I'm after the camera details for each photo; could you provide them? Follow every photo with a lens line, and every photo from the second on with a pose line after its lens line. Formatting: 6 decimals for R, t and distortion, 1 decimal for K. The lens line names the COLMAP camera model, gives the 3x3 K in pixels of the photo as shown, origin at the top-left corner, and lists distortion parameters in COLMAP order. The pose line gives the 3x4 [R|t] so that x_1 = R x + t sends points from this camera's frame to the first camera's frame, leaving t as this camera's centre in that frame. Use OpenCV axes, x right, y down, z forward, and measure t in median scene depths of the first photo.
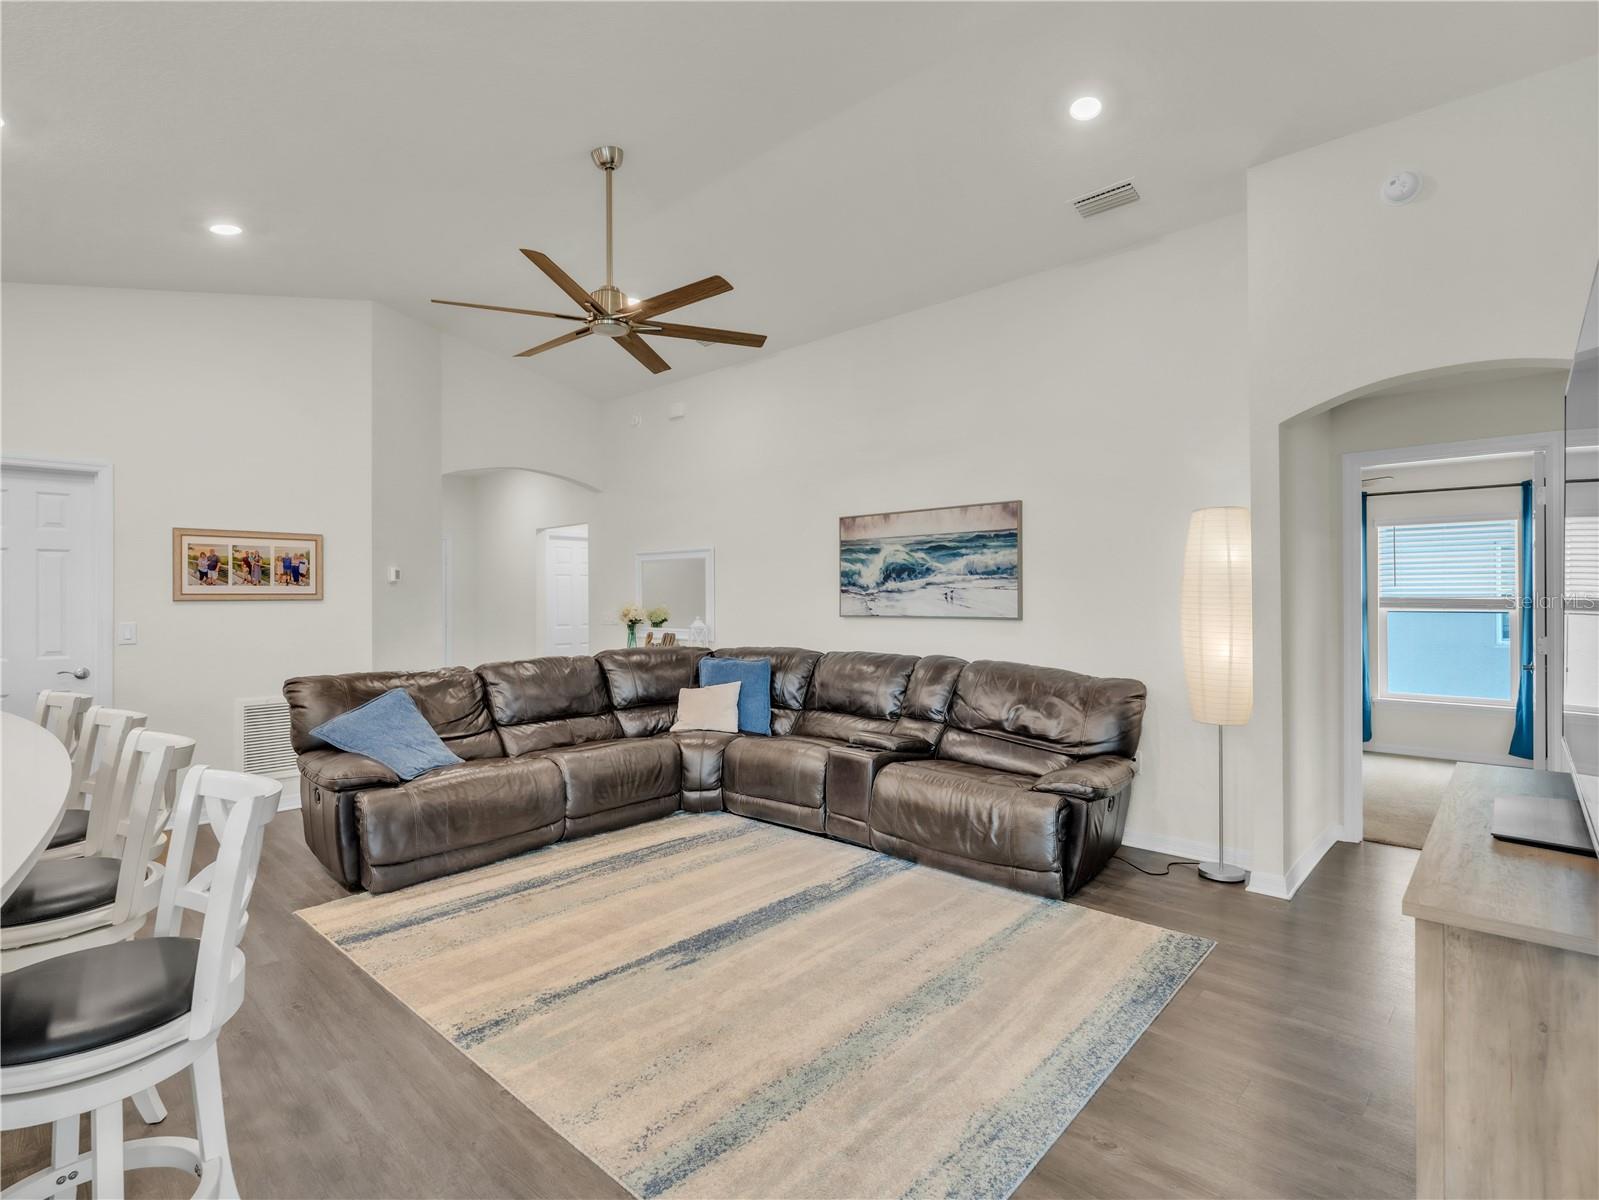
lens RADIAL K [[802.2, 0, 841.4], [0, 802.2, 600.0], [0, 0, 1]] dist [-0.003264, -0.000513]
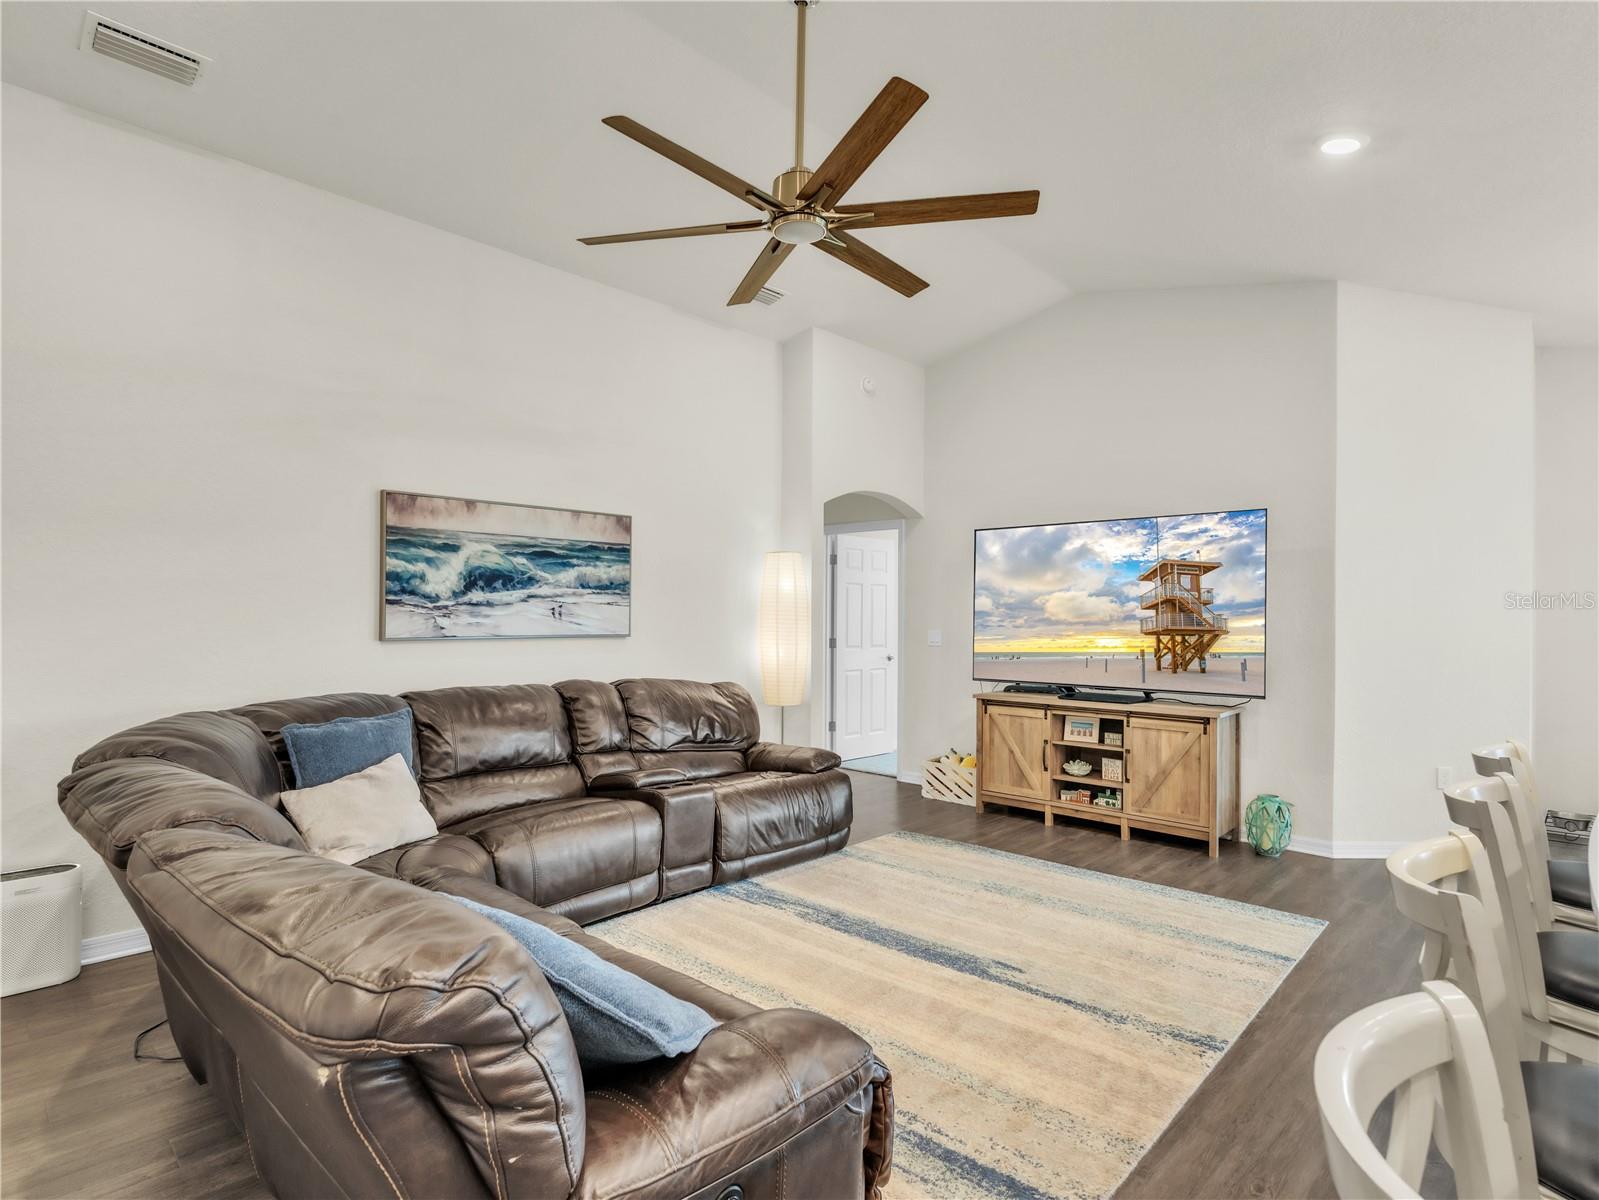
lens RADIAL K [[802.2, 0, 800.1], [0, 802.2, 613.3], [0, 0, 1]] dist [-0.003264, -0.000513]
pose [[0.053824, 0.009081, 0.998509, -0.753167], [-0.001294, 0.999958, -0.009024, 0.004657], [-0.998550, -0.000807, 0.053834, 0.731141]]
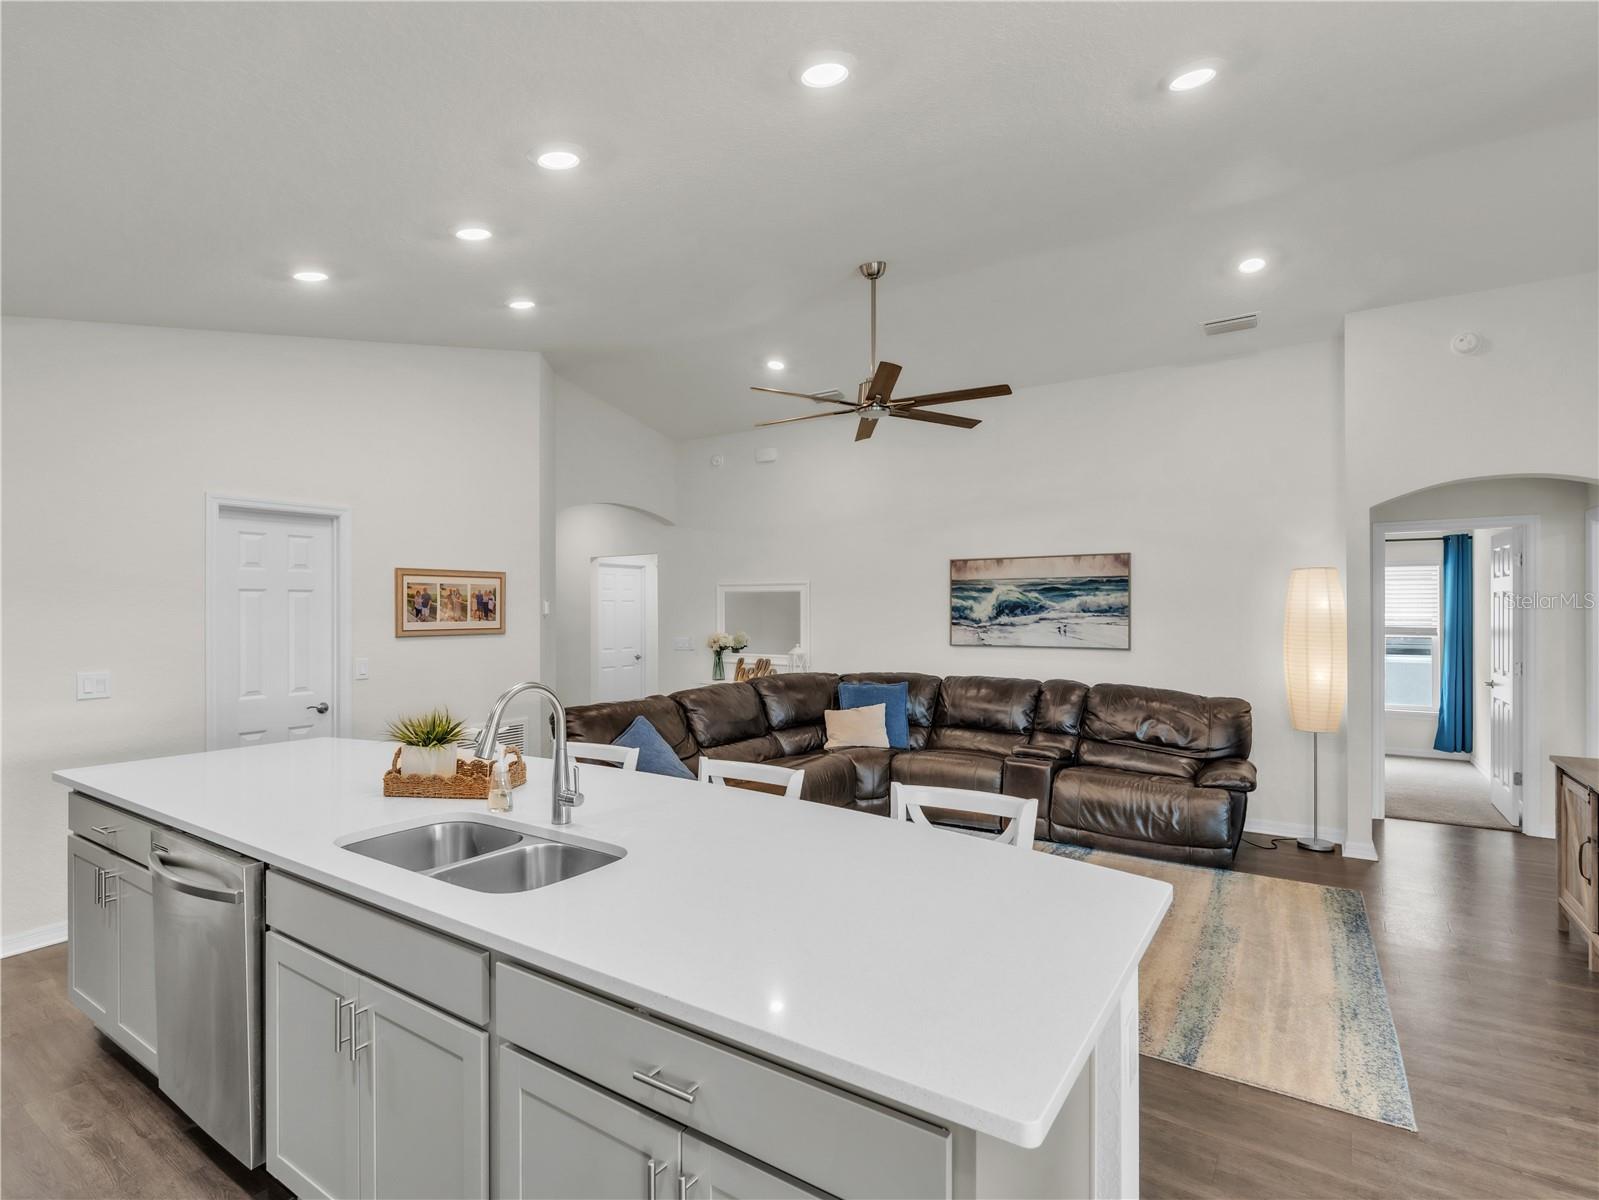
lens RADIAL K [[802.2, 0, 830.2], [0, 802.2, 615.3], [0, 0, 1]] dist [-0.003264, -0.000513]
pose [[0.986109, 0.001747, 0.166091, -0.429285], [-0.002676, 0.999982, 0.005369, -0.033800], [-0.166078, -0.005739, 0.986096, -0.130782]]
